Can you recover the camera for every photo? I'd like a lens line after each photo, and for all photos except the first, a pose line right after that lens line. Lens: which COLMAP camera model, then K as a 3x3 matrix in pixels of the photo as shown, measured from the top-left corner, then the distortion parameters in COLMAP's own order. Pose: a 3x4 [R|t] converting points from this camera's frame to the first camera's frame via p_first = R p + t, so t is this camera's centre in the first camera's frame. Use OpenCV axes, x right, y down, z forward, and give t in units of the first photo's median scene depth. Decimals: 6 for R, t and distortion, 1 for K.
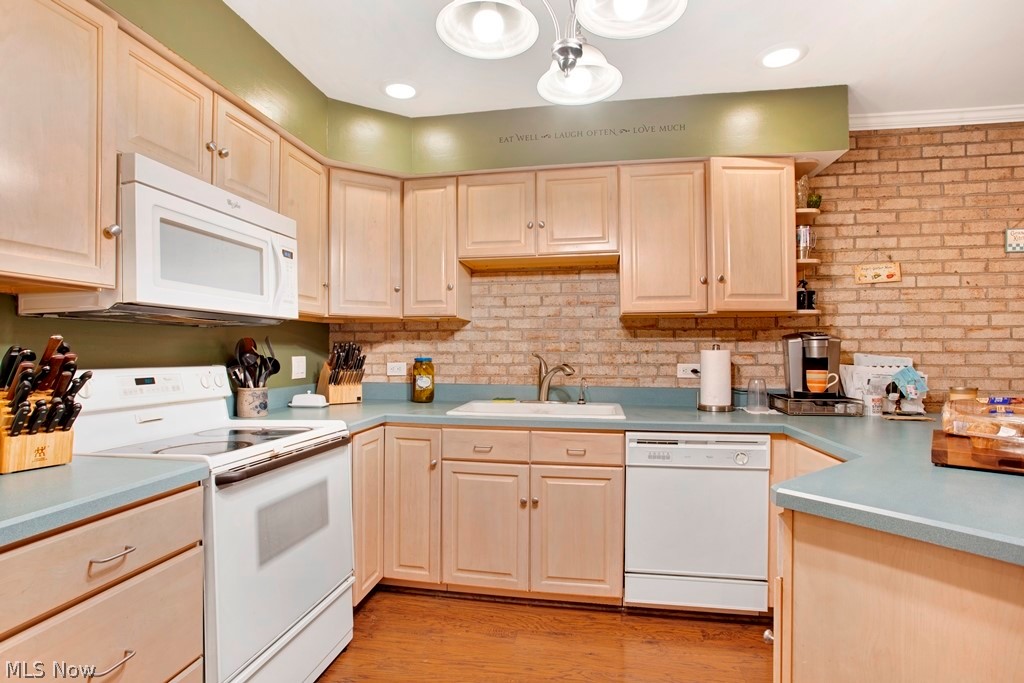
lens RADIAL K [[513.5, 0, 525.3], [0, 513.5, 345.6], [0, 0, 1]] dist [-0.062078, 0.029581]
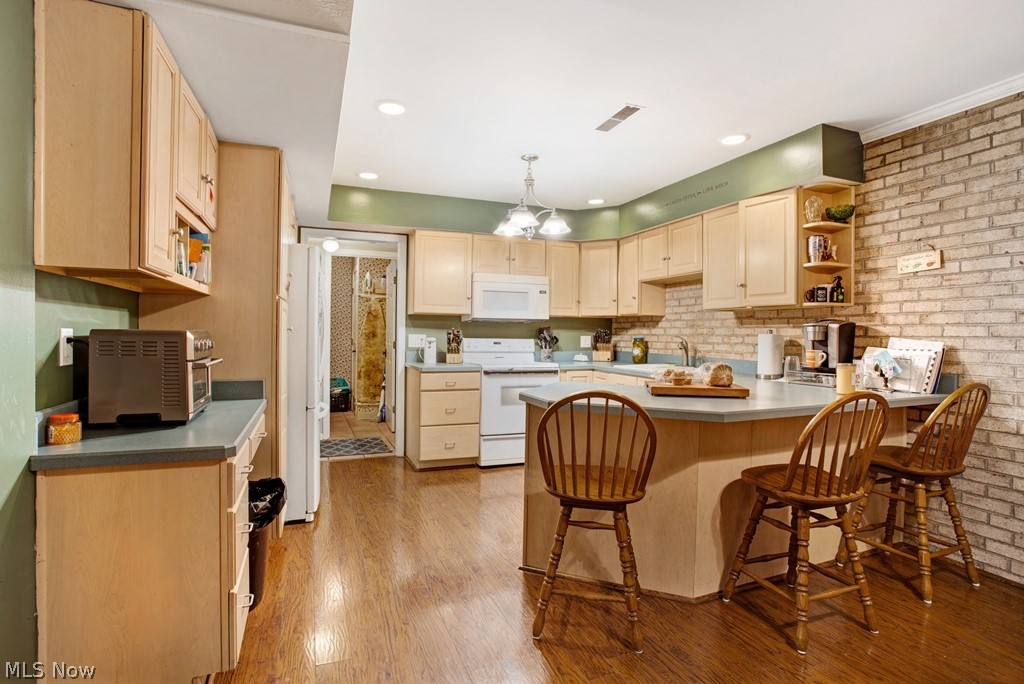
lens RADIAL K [[504.5, 0, 508.7], [0, 504.5, 335.2], [0, 0, 1]] dist [-0.060713, 0.024429]
pose [[0.515823, 0.007424, -0.856663, 1.147145], [0.000573, 0.999959, 0.009011, -0.000086], [0.856695, -0.005139, 0.515798, -0.278805]]
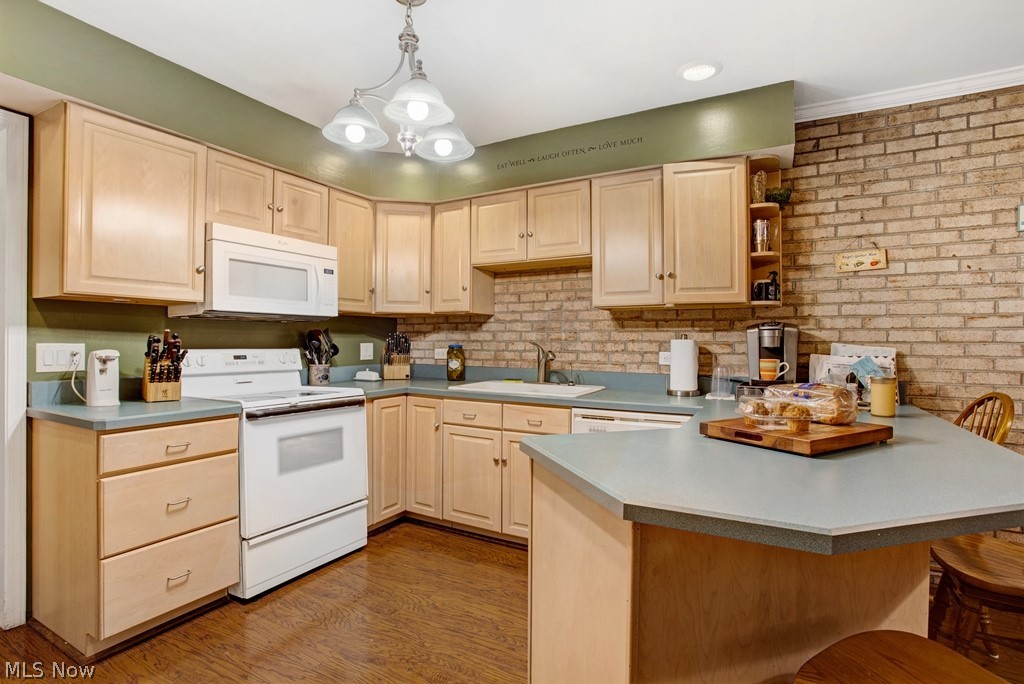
lens RADIAL K [[517.4, 0, 515.3], [0, 517.4, 338.3], [0, 0, 1]] dist [-0.066951, 0.032079]
pose [[0.940560, 0.002384, -0.339620, 0.407367], [-0.000501, 0.999984, 0.005634, 0.000487], [0.339628, -0.005129, 0.940546, -0.148054]]
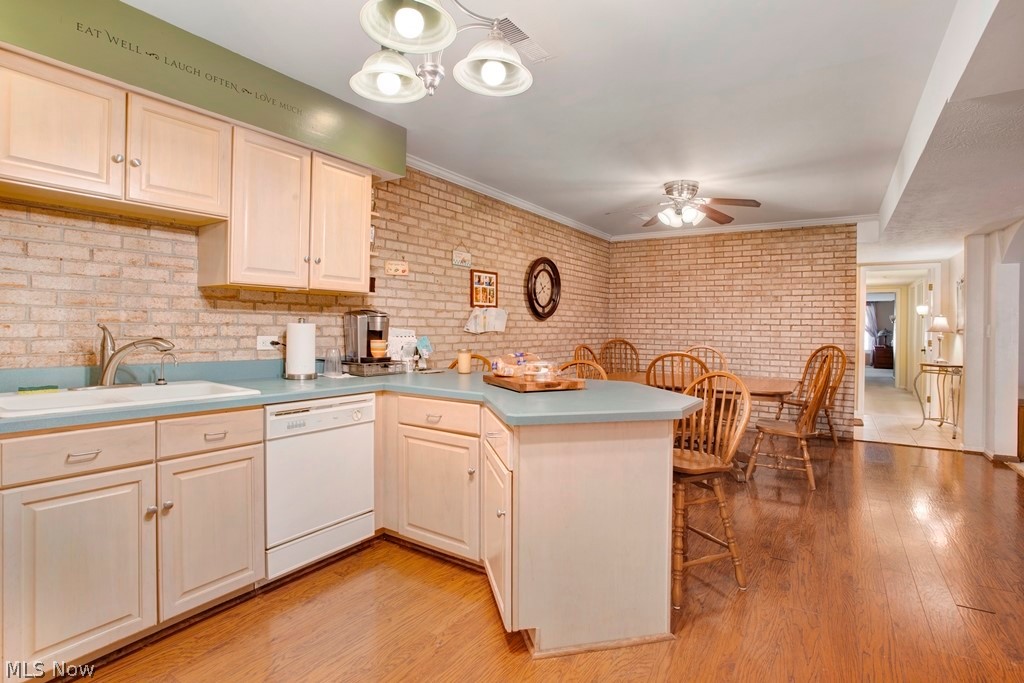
lens RADIAL K [[504.0, 0, 491.7], [0, 504.0, 317.2], [0, 0, 1]] dist [-0.011448, 0.000588]
pose [[0.446444, 0.022002, 0.894541, -0.407641], [-0.024113, 0.999630, -0.012552, -0.000089], [-0.894486, -0.015966, 0.446810, 0.155072]]
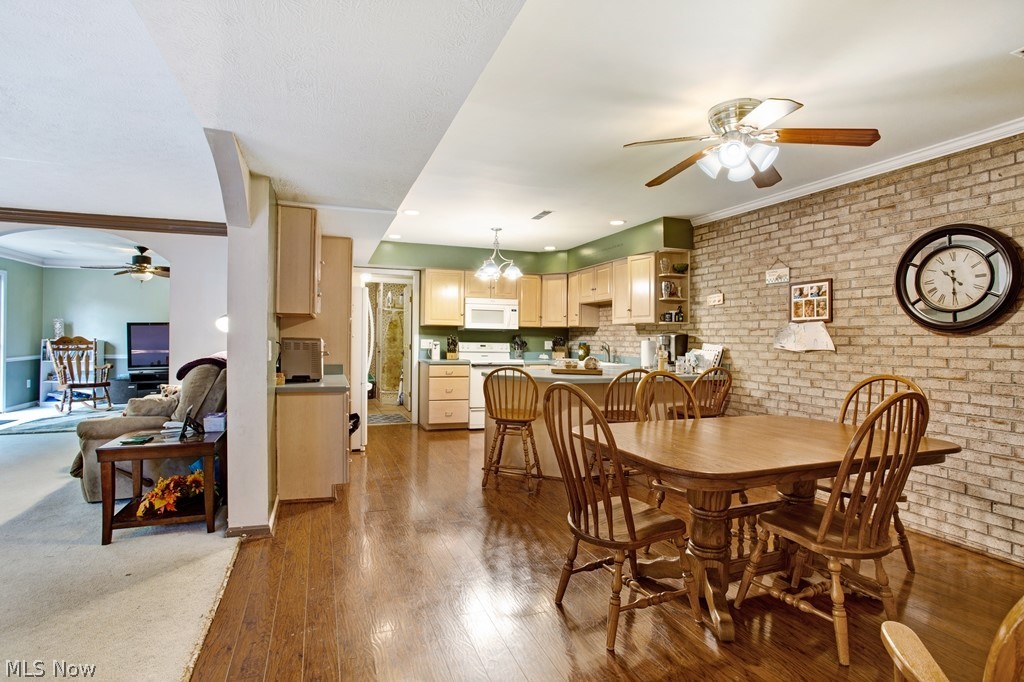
lens RADIAL K [[504.3, 0, 500.4], [0, 504.3, 329.1], [0, 0, 1]] dist [-0.101781, 0.045478]
pose [[0.480848, -0.007415, -0.876773, 1.916526], [-0.004257, 0.999933, -0.010792, -0.014303], [0.876794, 0.008922, 0.480784, -0.555422]]
